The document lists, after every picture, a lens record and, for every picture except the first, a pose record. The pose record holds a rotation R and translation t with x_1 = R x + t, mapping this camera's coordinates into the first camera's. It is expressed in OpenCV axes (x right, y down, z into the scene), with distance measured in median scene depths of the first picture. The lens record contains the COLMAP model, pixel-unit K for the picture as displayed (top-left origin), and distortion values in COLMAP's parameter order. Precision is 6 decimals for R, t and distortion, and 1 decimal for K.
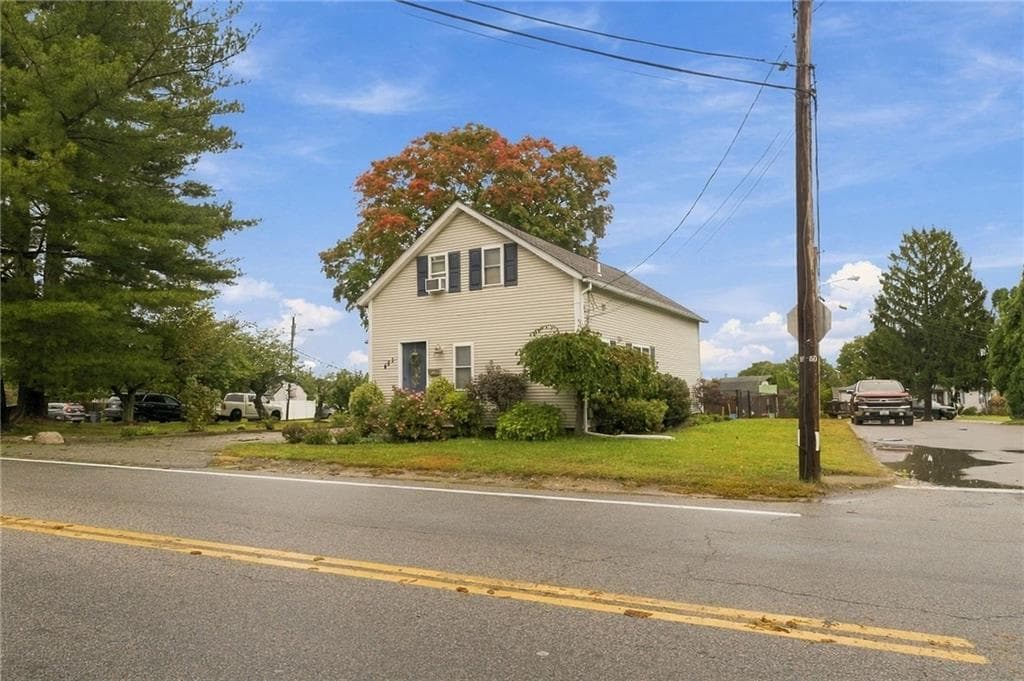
lens RADIAL K [[699.4, 0, 512.0], [0, 699.4, 340.5], [0, 0, 1]] dist [-0.001342, -0.000565]
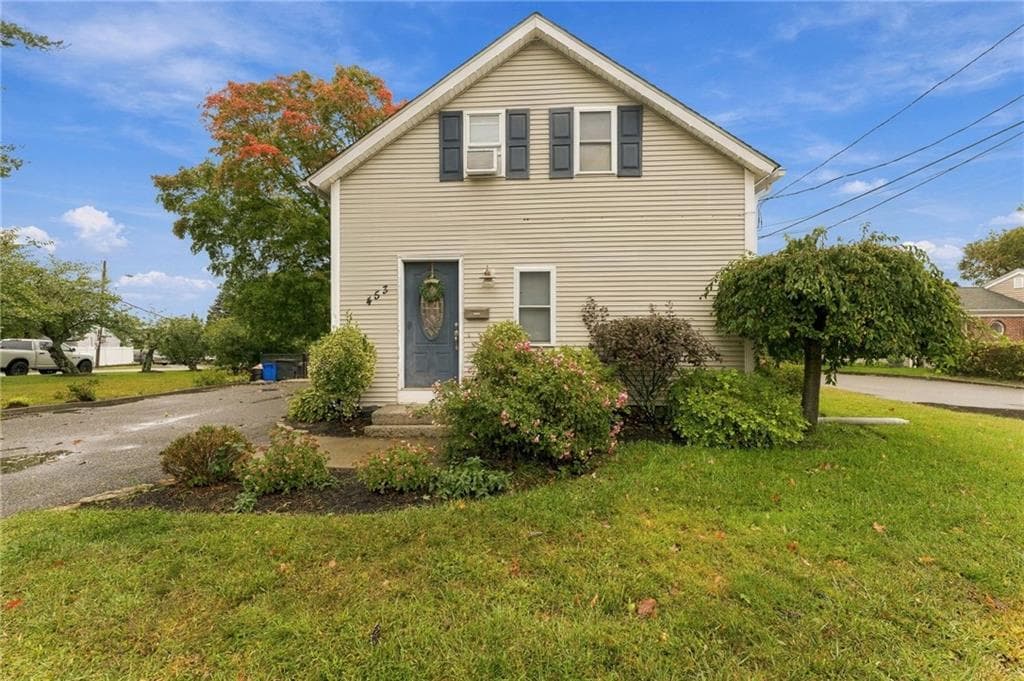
lens RADIAL K [[432.0, 0, 516.9], [0, 432.0, 342.9], [0, 0, 1]] dist [0.000559, -0.000031]
pose [[0.890291, 0.018214, 0.455028, -0.176042], [-0.051132, 0.996879, 0.060140, 0.033176], [-0.452513, -0.076809, 0.888444, 0.477148]]
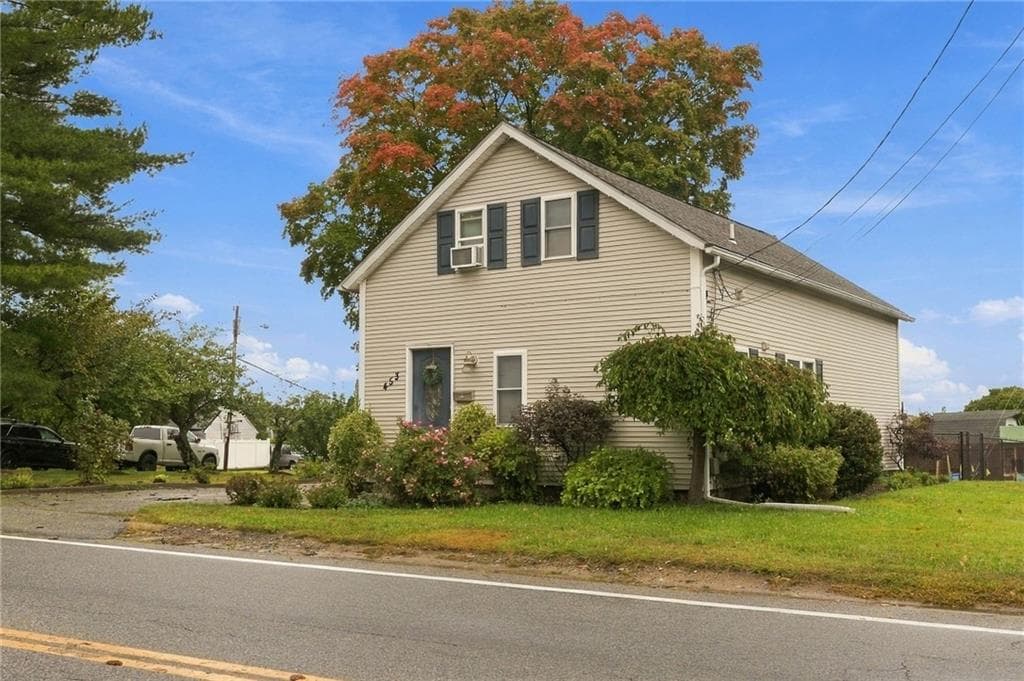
lens RADIAL K [[1144.8, 0, 490.3], [0, 1144.8, 355.9], [0, 0, 1]] dist [-0.000472, -0.006193]
pose [[0.996587, 0.011061, -0.081799, -0.002531], [-0.010364, 0.999906, 0.008947, -0.000426], [0.081890, -0.008069, 0.996609, -0.013305]]
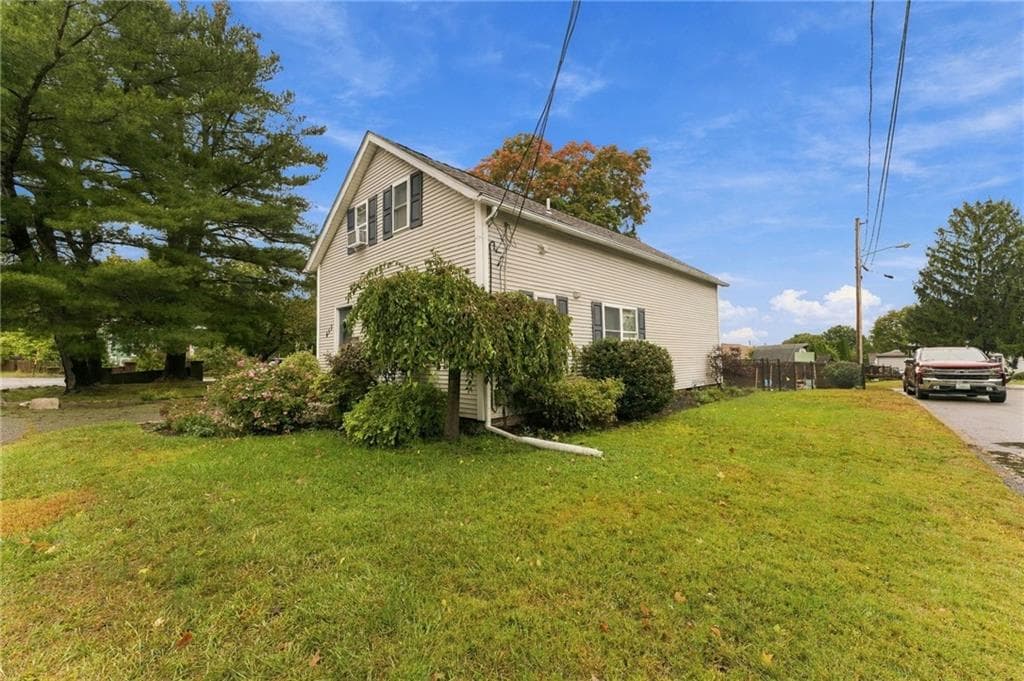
lens RADIAL K [[427.9, 0, 512.0], [0, 427.9, 340.5], [0, 0, 1]] dist [-0.000565, -0.000091]
pose [[0.967667, -0.009892, -0.252036, 0.148392], [0.019222, 0.999217, 0.034583, 0.021736], [0.251497, -0.038309, 0.967100, 0.387873]]
